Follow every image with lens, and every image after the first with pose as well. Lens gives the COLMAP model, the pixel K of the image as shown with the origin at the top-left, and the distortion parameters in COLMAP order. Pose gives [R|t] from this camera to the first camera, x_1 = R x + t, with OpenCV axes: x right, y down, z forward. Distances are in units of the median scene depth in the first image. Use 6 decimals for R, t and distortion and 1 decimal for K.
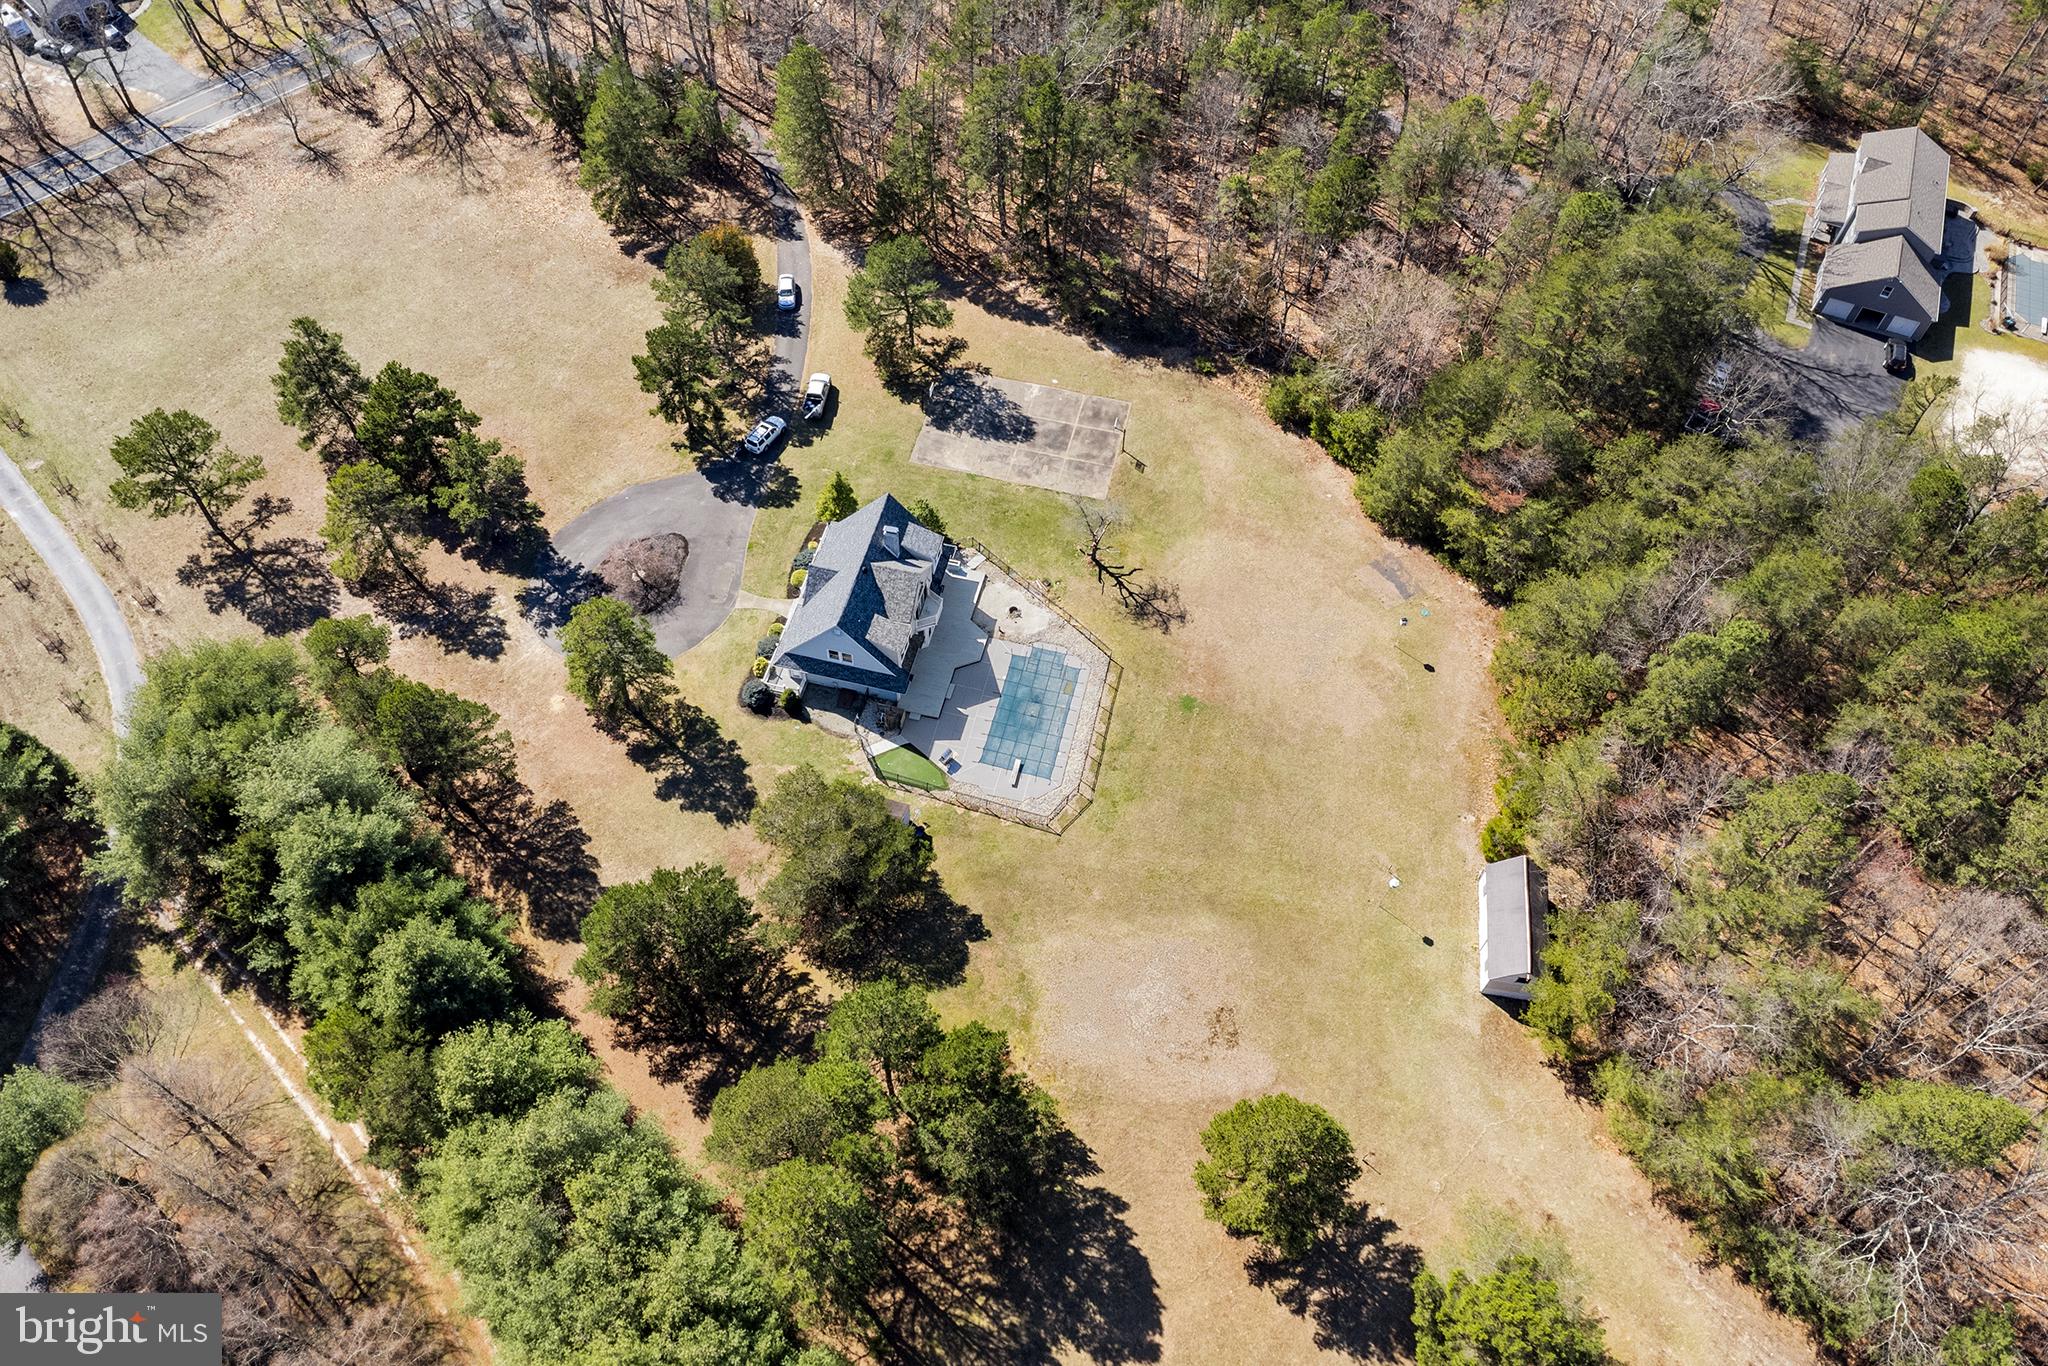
lens RADIAL K [[1504.1, 0, 1030.6], [0, 1504.1, 670.2], [0, 0, 1]] dist [0.006438, 0.012576]
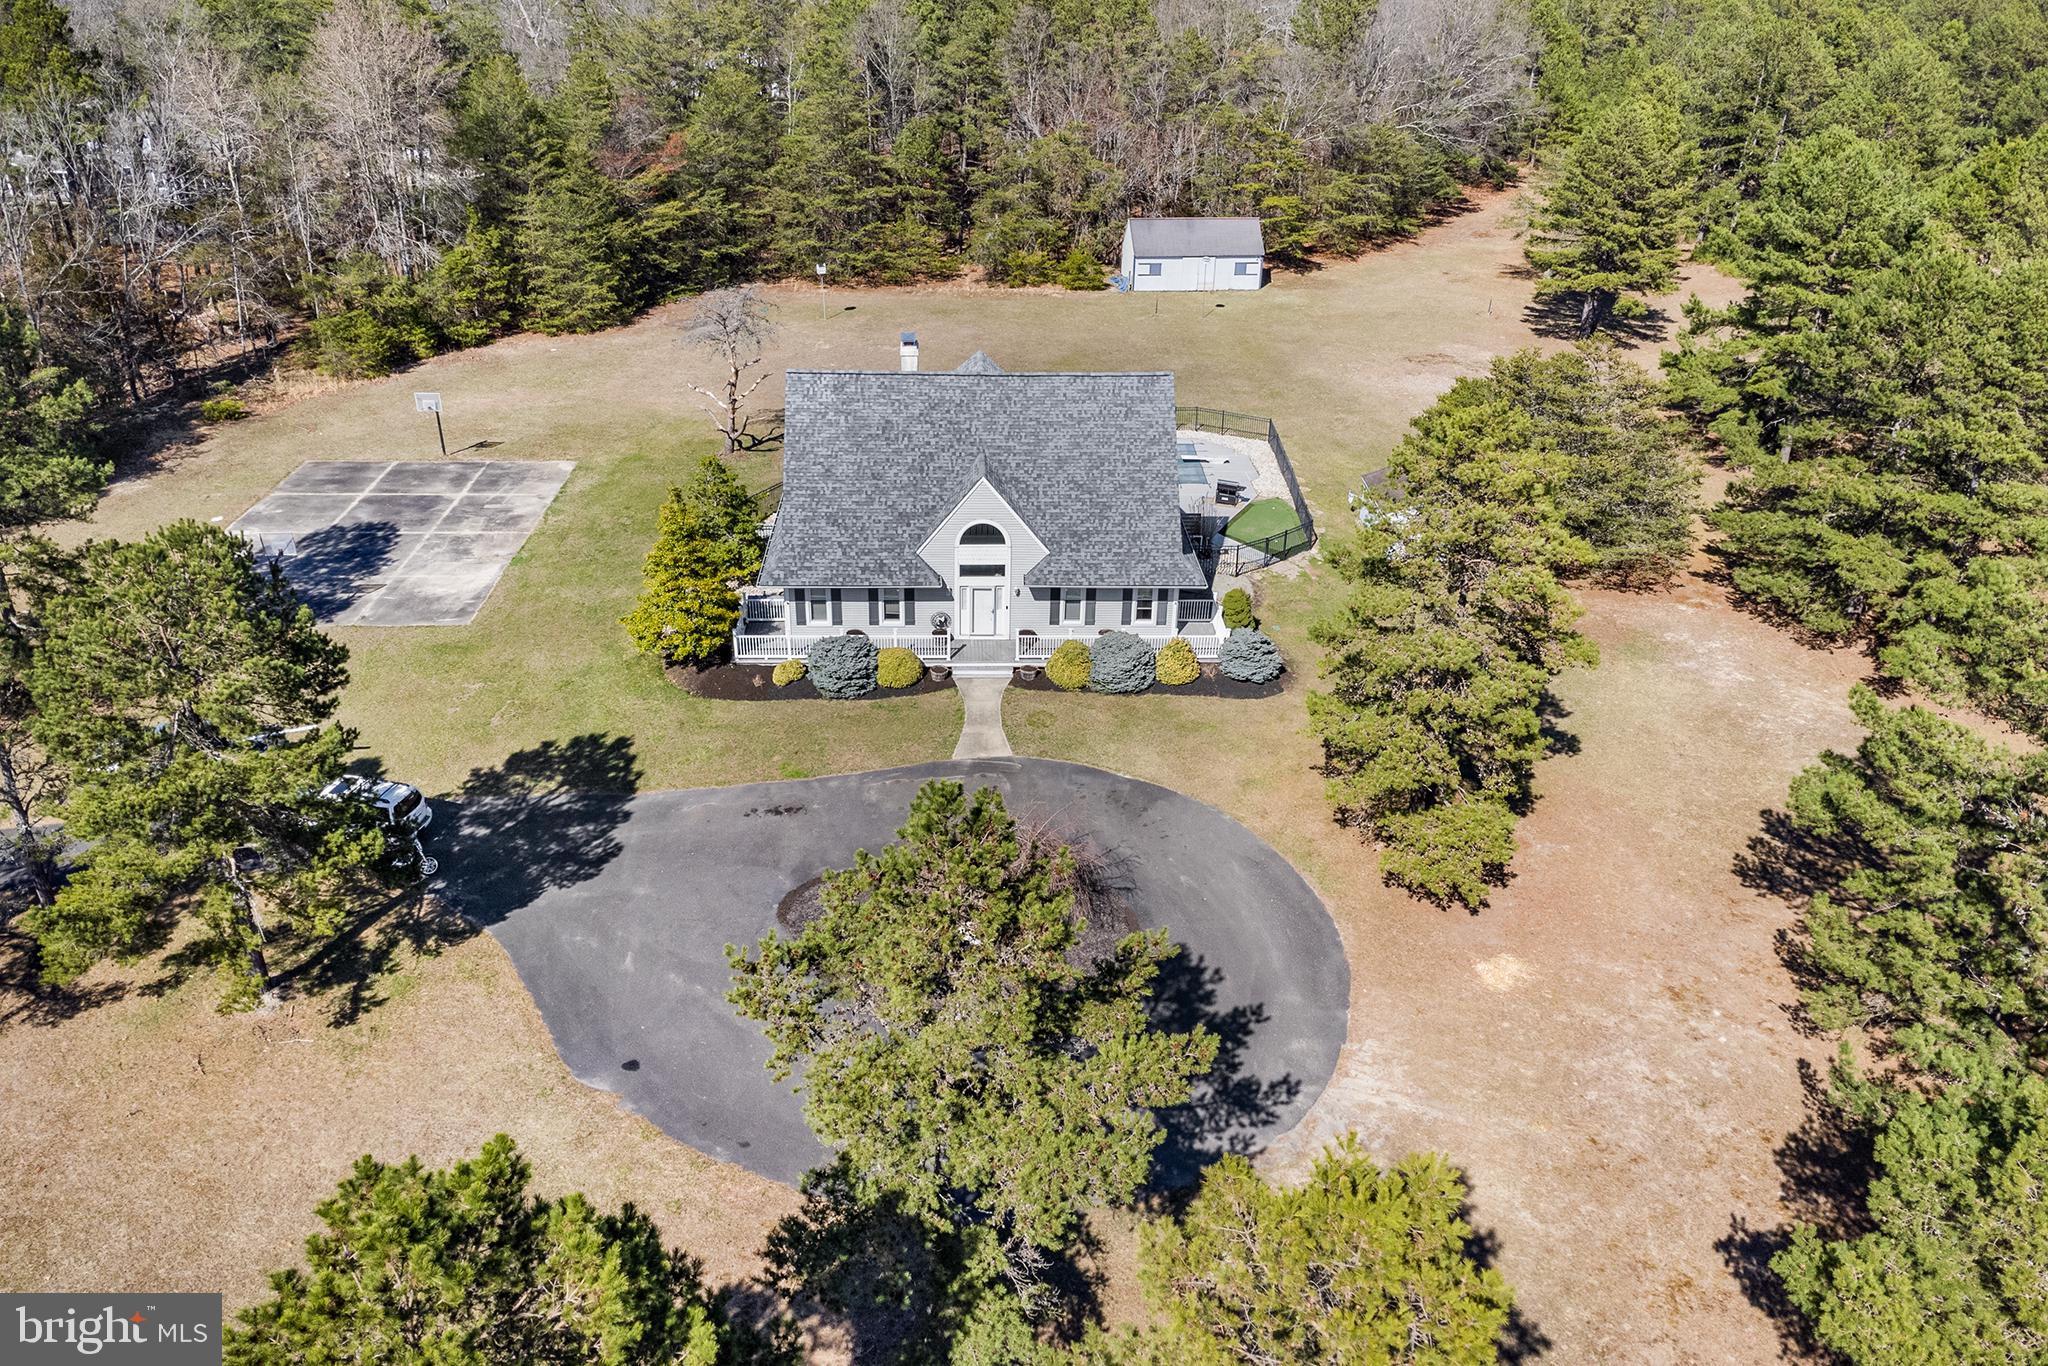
lens RADIAL K [[1504.1, 0, 1024.1], [0, 1504.1, 641.8], [0, 0, 1]] dist [0.006438, 0.012576]
pose [[-0.267306, -0.459238, 0.847141, -0.502148], [0.768607, 0.428632, 0.474888, -0.228067], [-0.581198, 0.778059, 0.238397, 0.879132]]
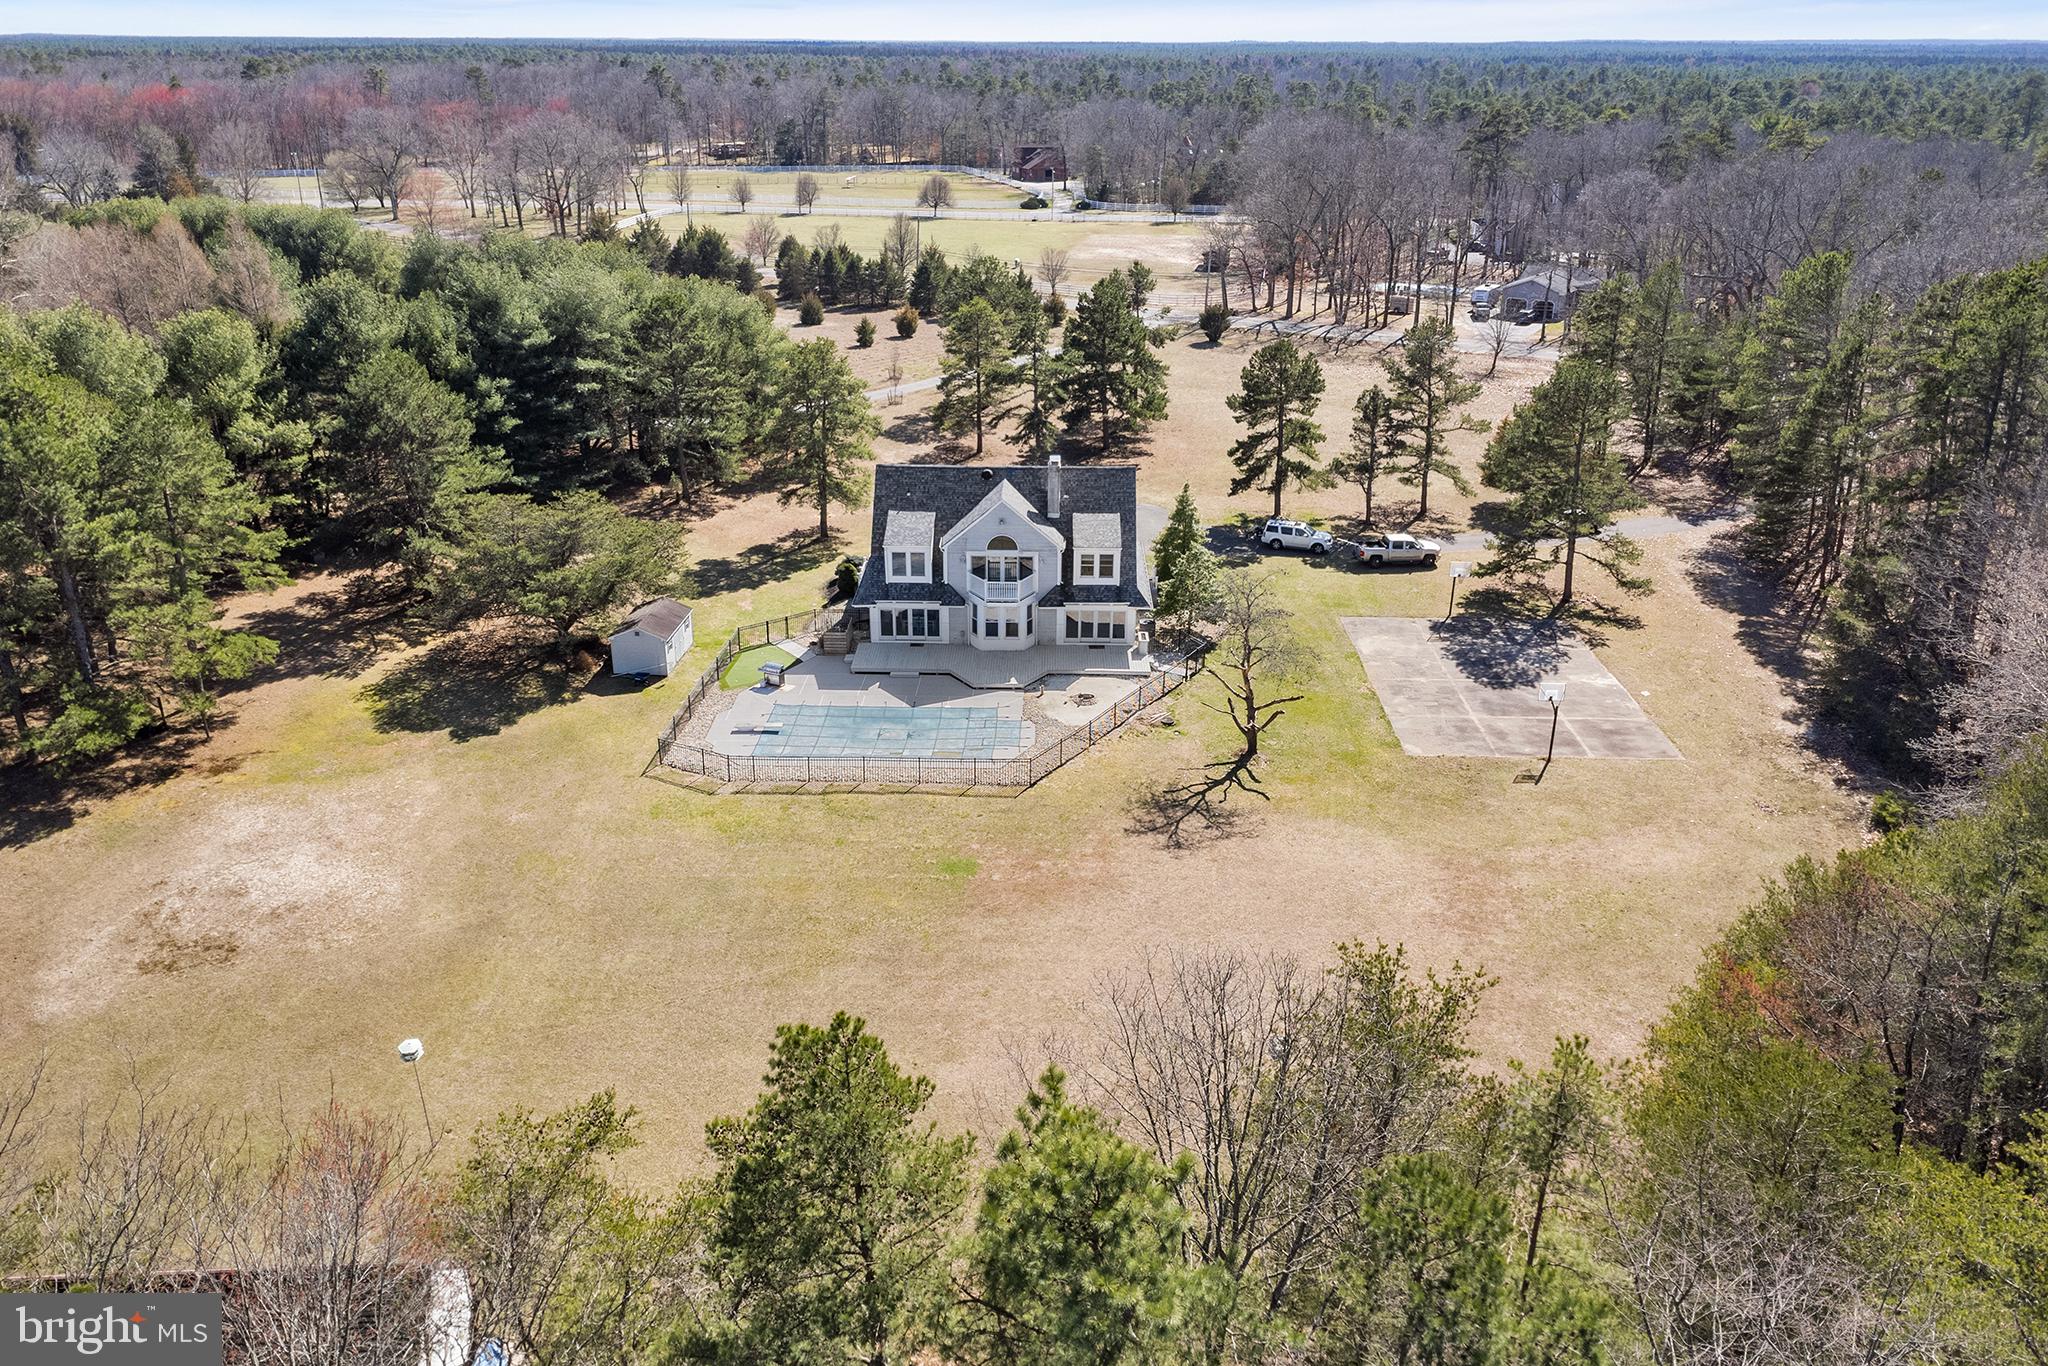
lens RADIAL K [[1504.1, 0, 1028.3], [0, 1504.1, 675.2], [0, 0, 1]] dist [0.006438, 0.012576]
pose [[0.208329, 0.341757, -0.916407, 0.510884], [-0.792760, 0.607762, 0.046434, -0.052932], [0.572826, 0.716818, 0.397545, 0.745073]]
